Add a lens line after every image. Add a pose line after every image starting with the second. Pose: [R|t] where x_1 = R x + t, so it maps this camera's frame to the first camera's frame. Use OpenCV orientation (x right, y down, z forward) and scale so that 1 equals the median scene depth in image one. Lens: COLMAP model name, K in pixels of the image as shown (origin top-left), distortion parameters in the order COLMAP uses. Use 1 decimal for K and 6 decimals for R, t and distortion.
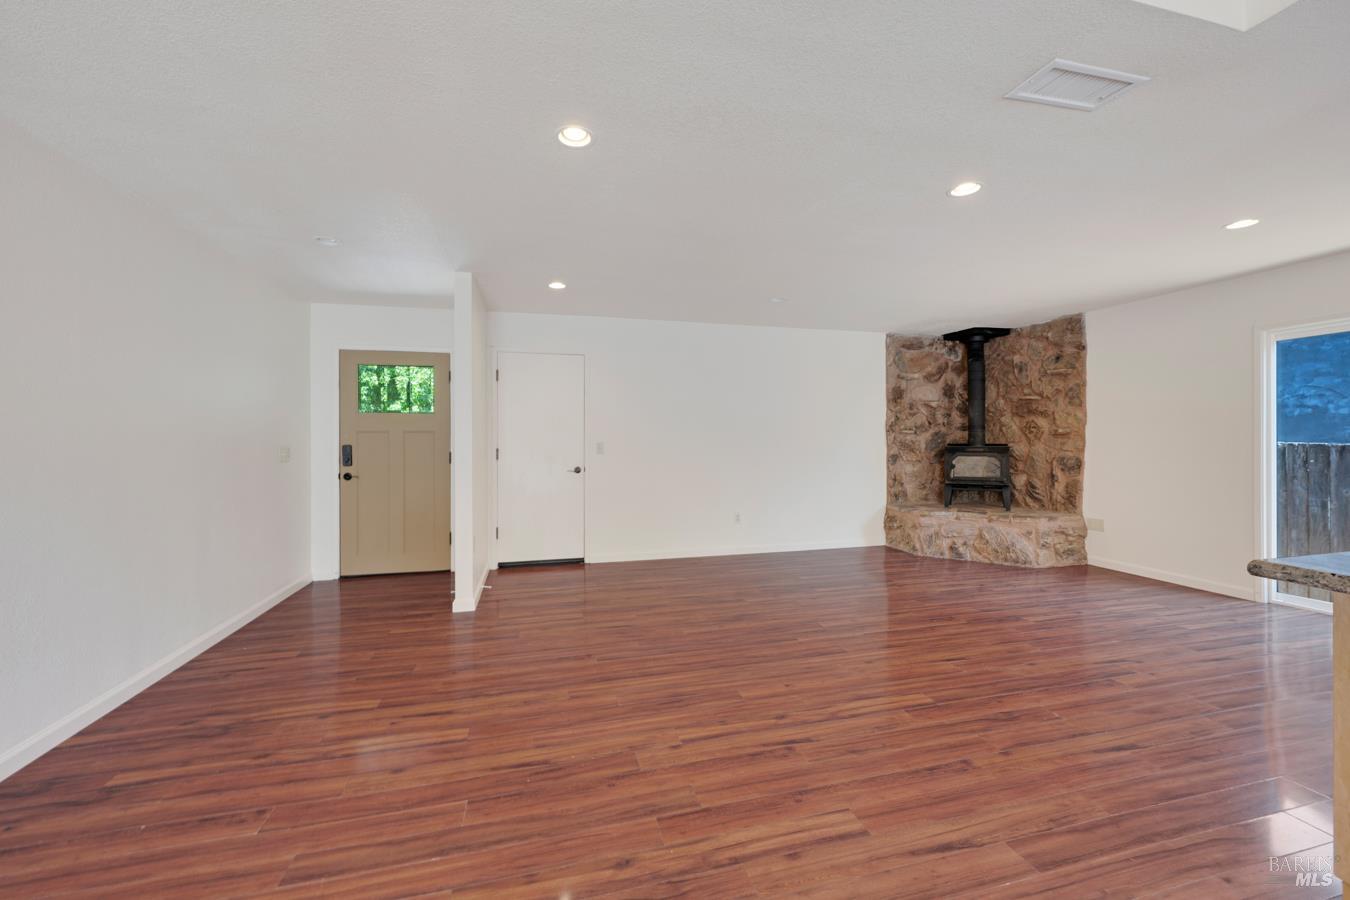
lens RADIAL K [[537.7, 0, 673.6], [0, 537.7, 446.0], [0, 0, 1]] dist [0.000005, 0.000132]
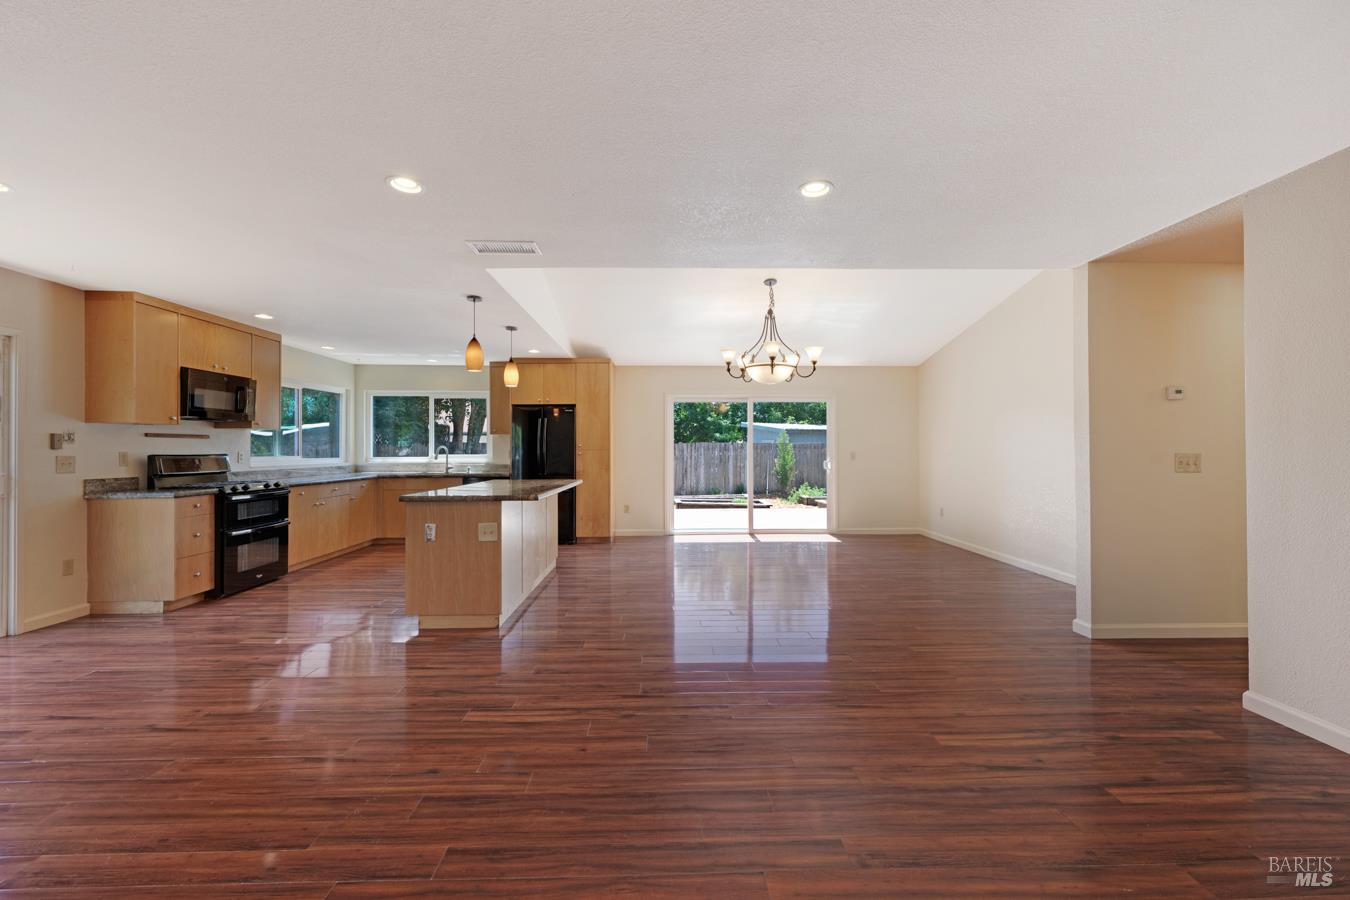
lens RADIAL K [[537.7, 0, 673.6], [0, 537.7, 446.0], [0, 0, 1]] dist [0.000005, 0.000132]
pose [[-0.973772, 0.009585, 0.227322, -0.124824], [0.011212, 0.999920, 0.005866, -0.025700], [-0.227248, 0.008261, -0.973802, 1.903387]]
